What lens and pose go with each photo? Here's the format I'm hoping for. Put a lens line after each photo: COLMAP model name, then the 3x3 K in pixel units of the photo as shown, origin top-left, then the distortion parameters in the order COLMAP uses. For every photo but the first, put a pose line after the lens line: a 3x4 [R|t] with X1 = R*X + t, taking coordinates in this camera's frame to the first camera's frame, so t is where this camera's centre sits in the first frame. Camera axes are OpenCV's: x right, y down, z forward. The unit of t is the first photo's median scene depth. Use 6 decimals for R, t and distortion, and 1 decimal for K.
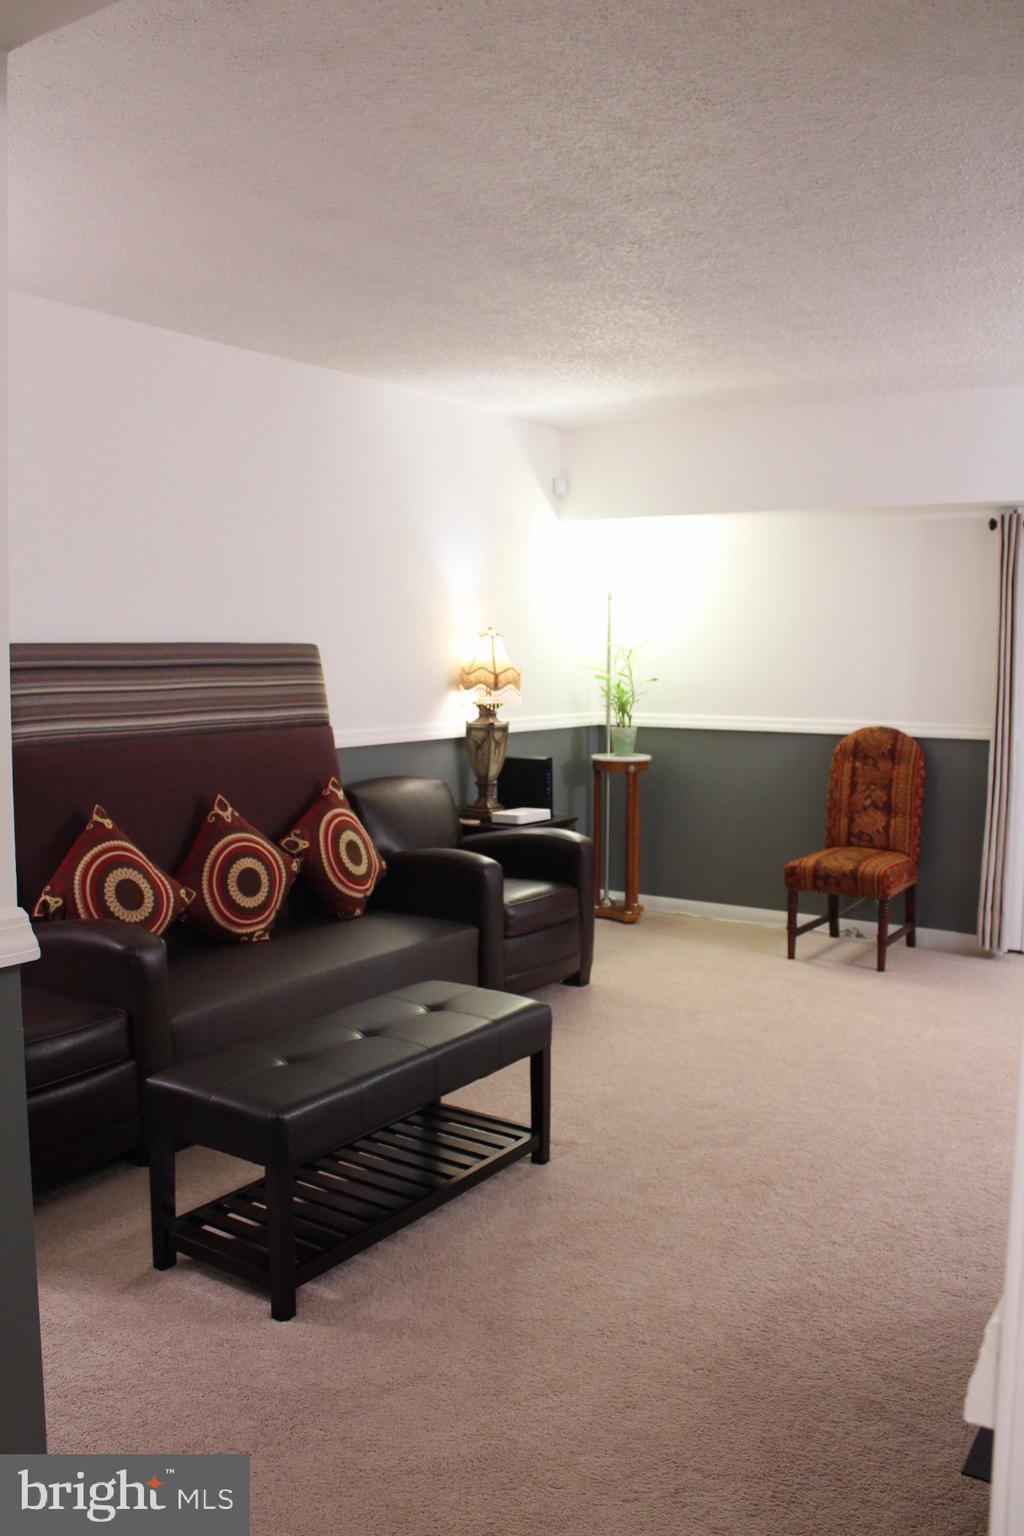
lens RADIAL K [[1270.6, 0, 512.0], [0, 1270.6, 768.0], [0, 0, 1]] dist [-0.165975, 0.137493]
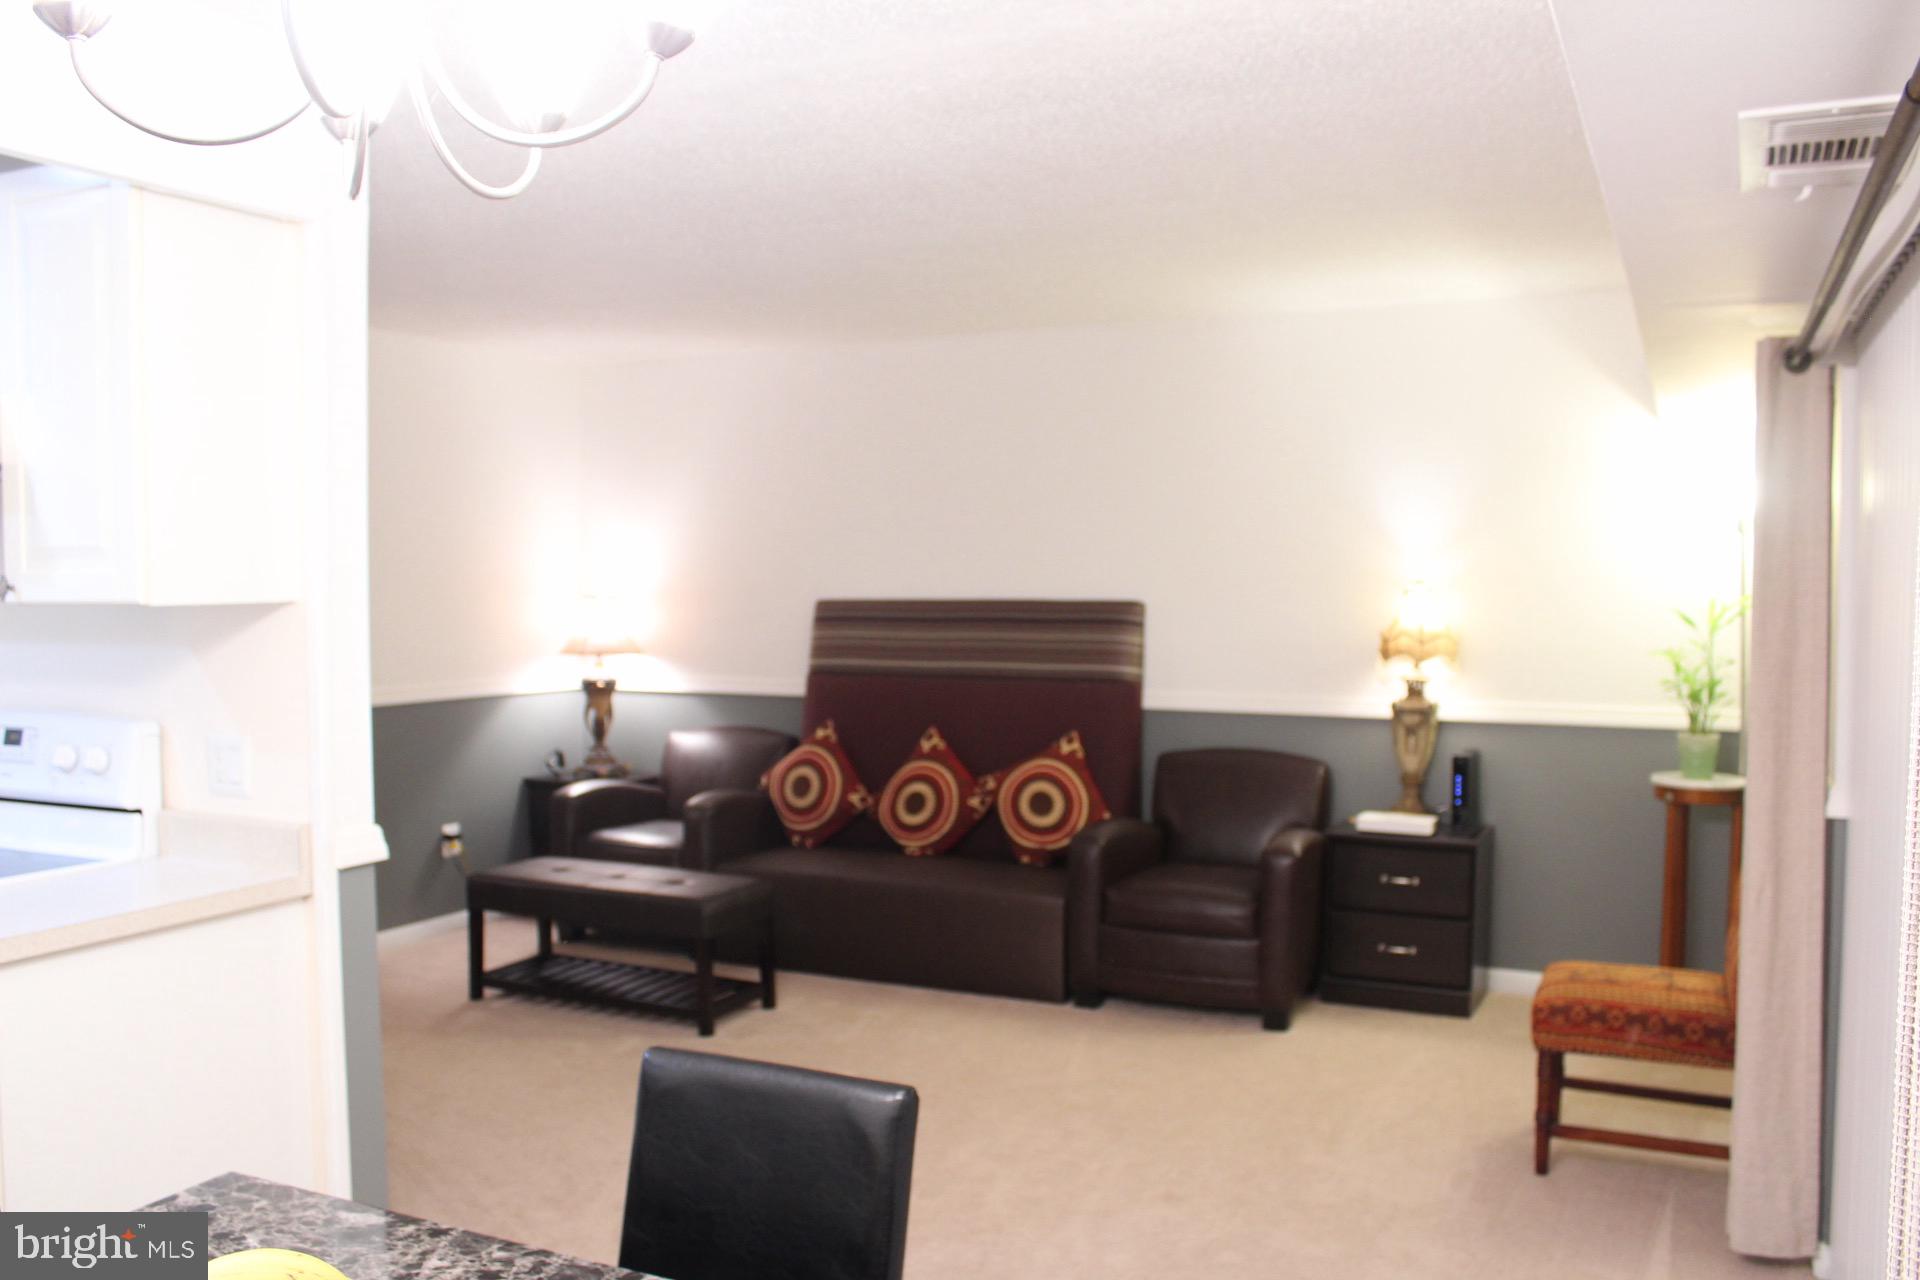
lens RADIAL K [[1603.2, 0, 967.7], [0, 1603.2, 639.0], [0, 0, 1]] dist [-0.173488, 0.149033]
pose [[0.124306, 0.022612, -0.991986, 1.056353], [-0.098505, 0.995083, 0.010339, -0.068253], [0.987342, 0.096430, 0.125922, 0.701788]]
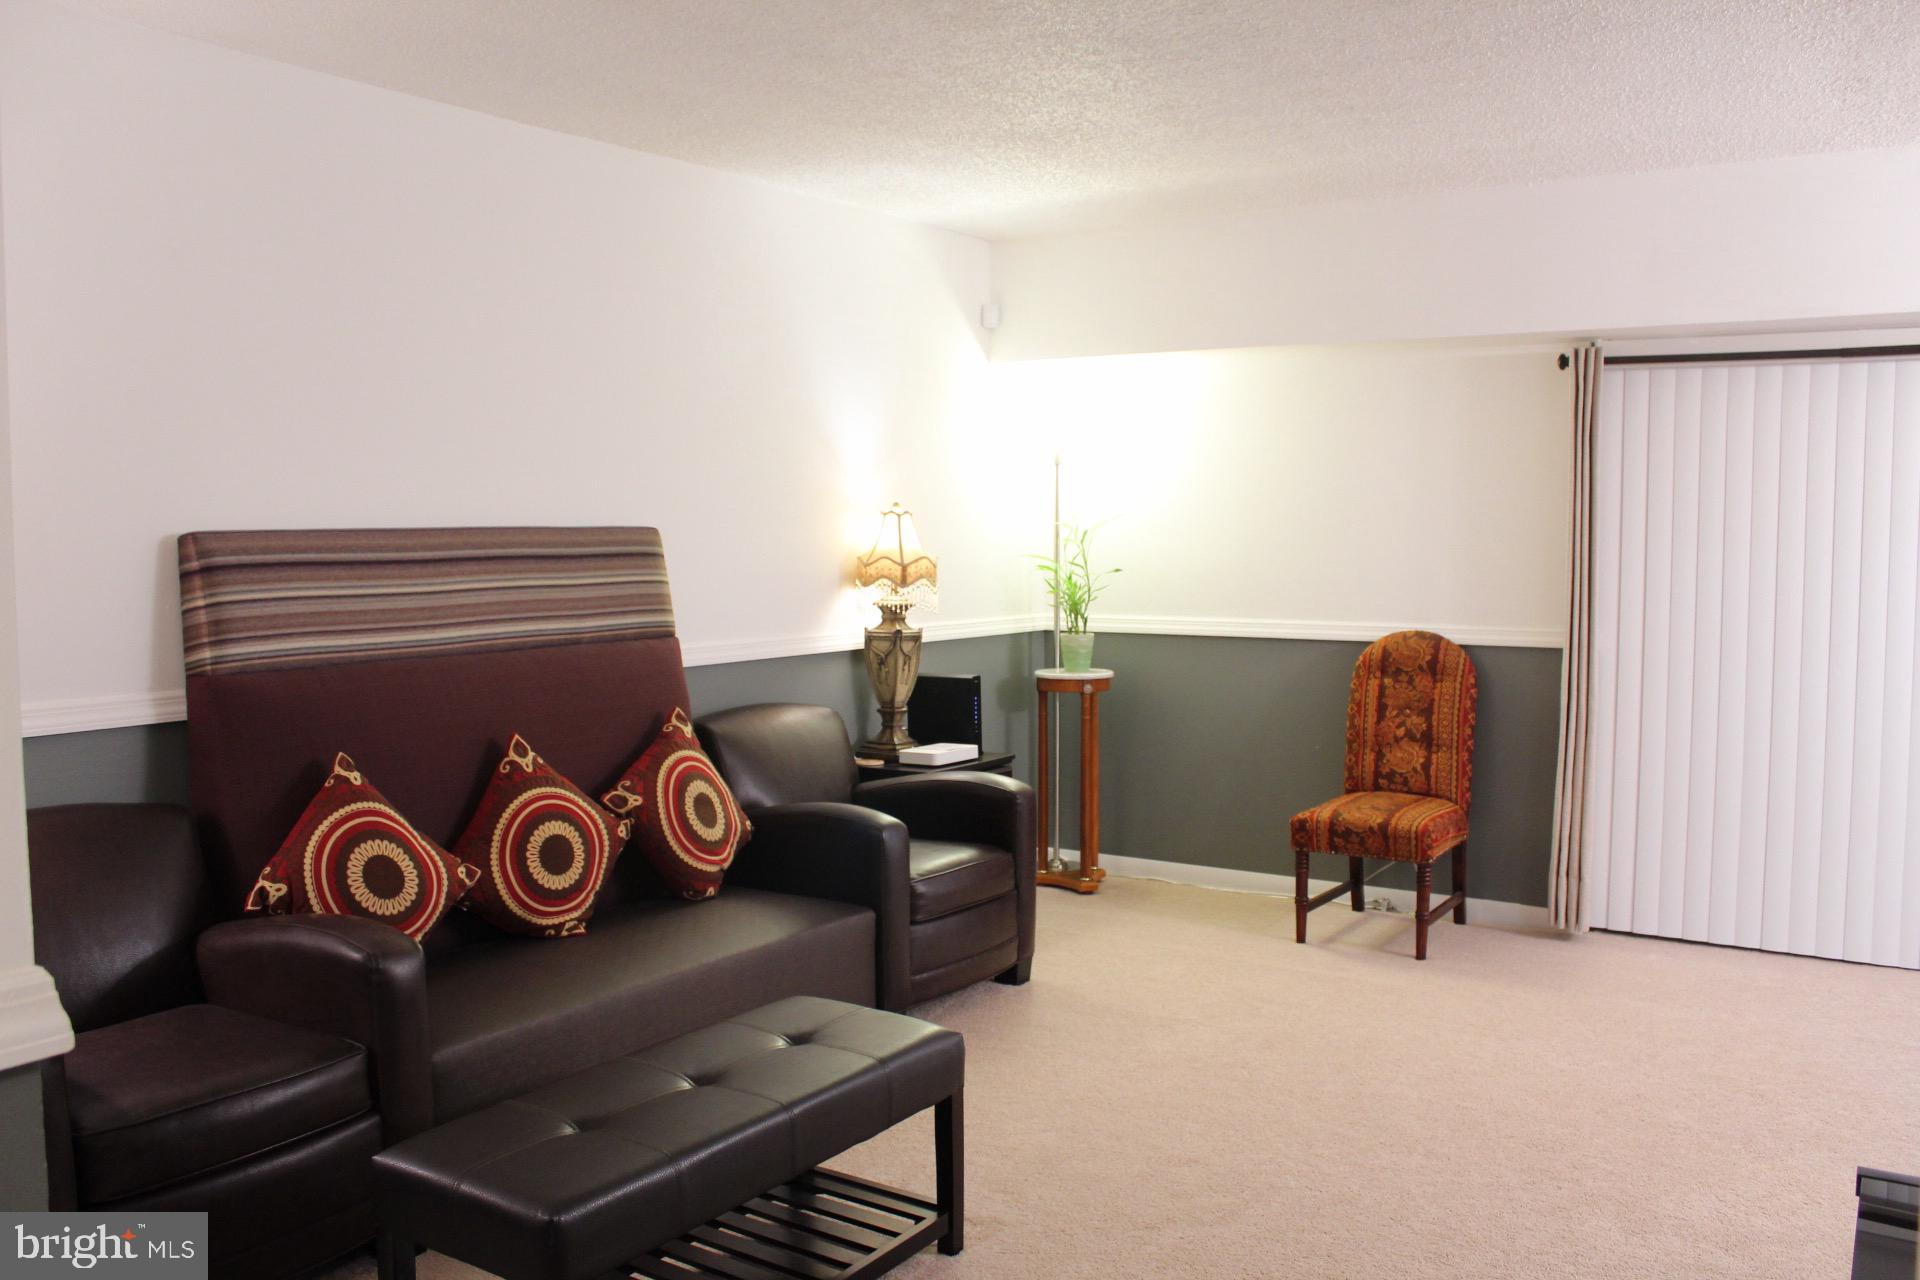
lens RADIAL K [[1588.2, 0, 961.6], [0, 1588.2, 645.0], [0, 0, 1]] dist [-0.165975, 0.137493]
pose [[0.999959, -0.006471, 0.006302, 0.017530], [0.006593, 0.999789, -0.019434, -0.009719], [-0.006175, 0.019475, 0.999791, 0.072531]]
